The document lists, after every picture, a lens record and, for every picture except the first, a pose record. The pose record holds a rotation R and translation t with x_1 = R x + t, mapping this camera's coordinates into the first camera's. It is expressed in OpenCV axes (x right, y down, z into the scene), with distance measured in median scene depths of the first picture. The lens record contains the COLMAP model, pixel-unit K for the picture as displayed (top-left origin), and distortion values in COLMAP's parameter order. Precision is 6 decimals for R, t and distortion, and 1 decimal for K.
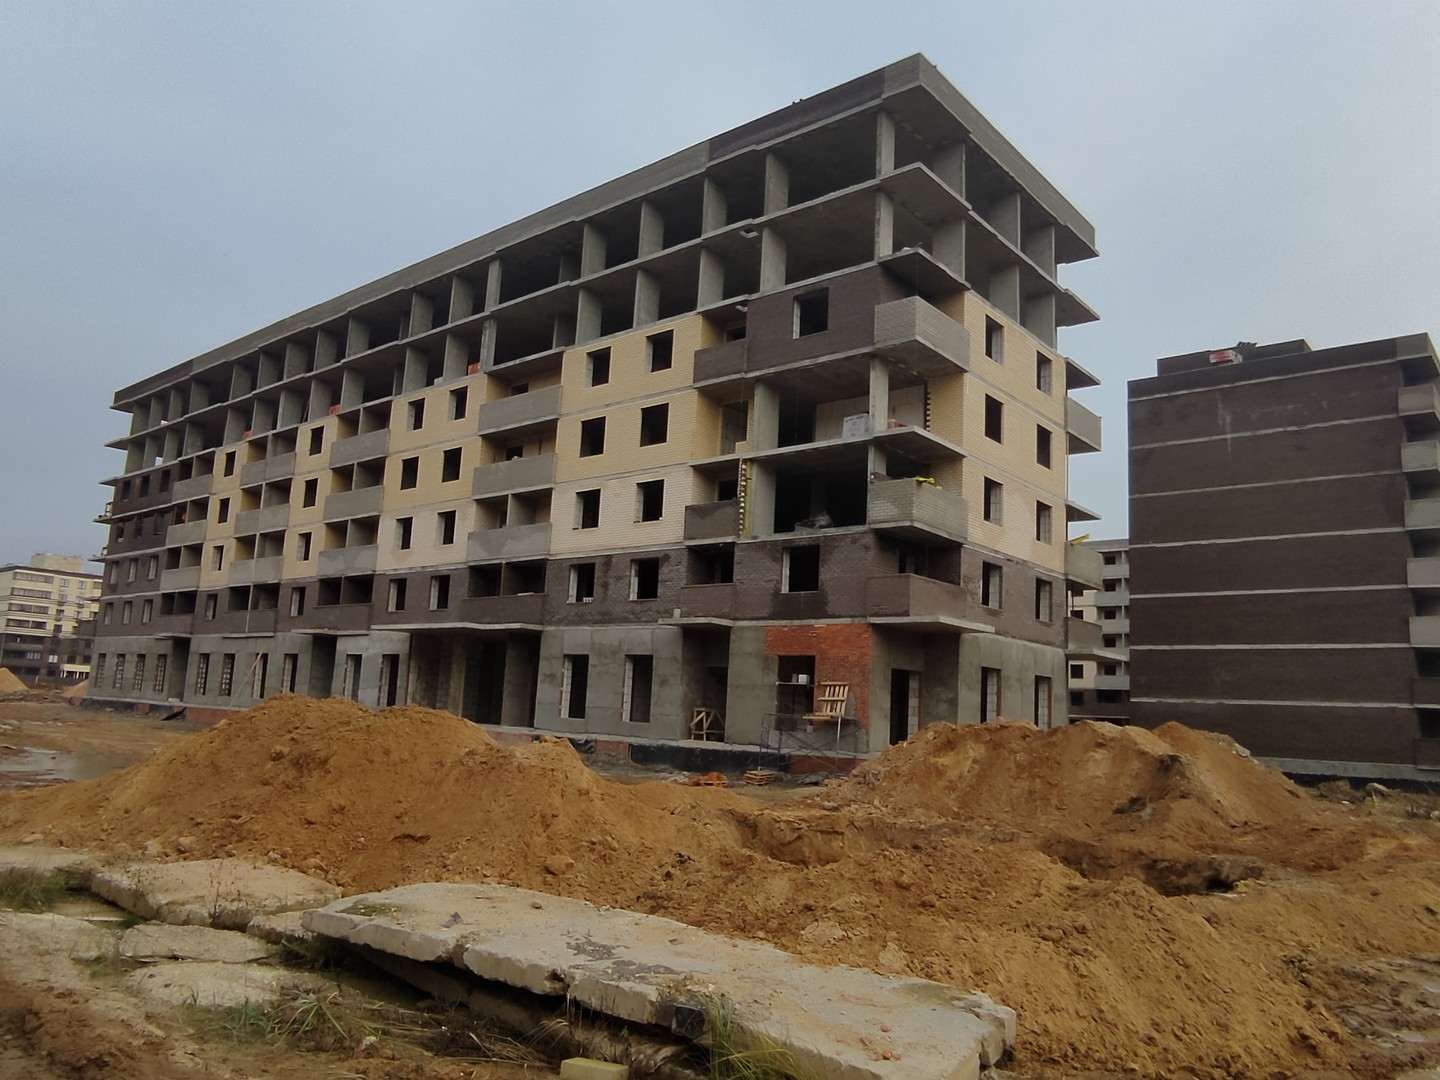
lens RADIAL K [[1054.6, 0, 720.0], [0, 1054.6, 540.0], [0, 0, 1]] dist [-0.052266, 0.002985]
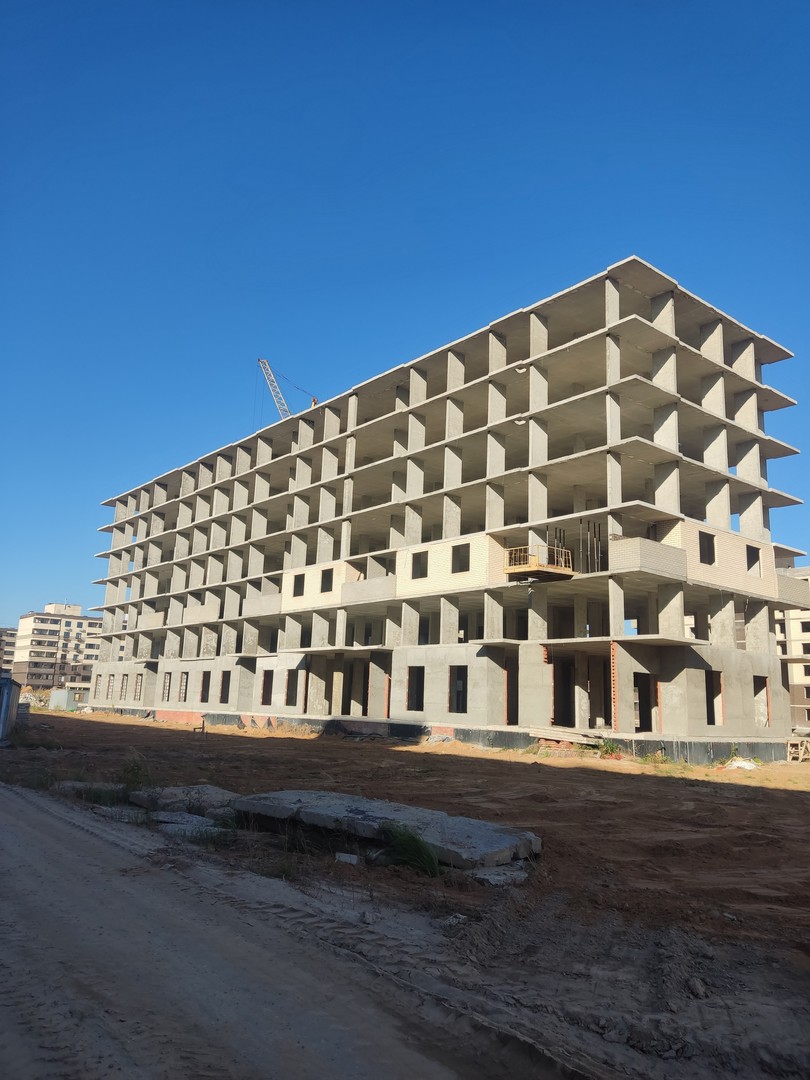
lens RADIAL K [[839.9, 0, 405.0], [0, 839.9, 540.0], [0, 0, 1]] dist [0.073799, 0.001299]
pose [[0.982923, -0.048382, -0.177541, 0.063143], [0.042016, 0.998338, -0.039444, -0.019935], [0.179155, 0.031311, 0.983323, -0.146561]]
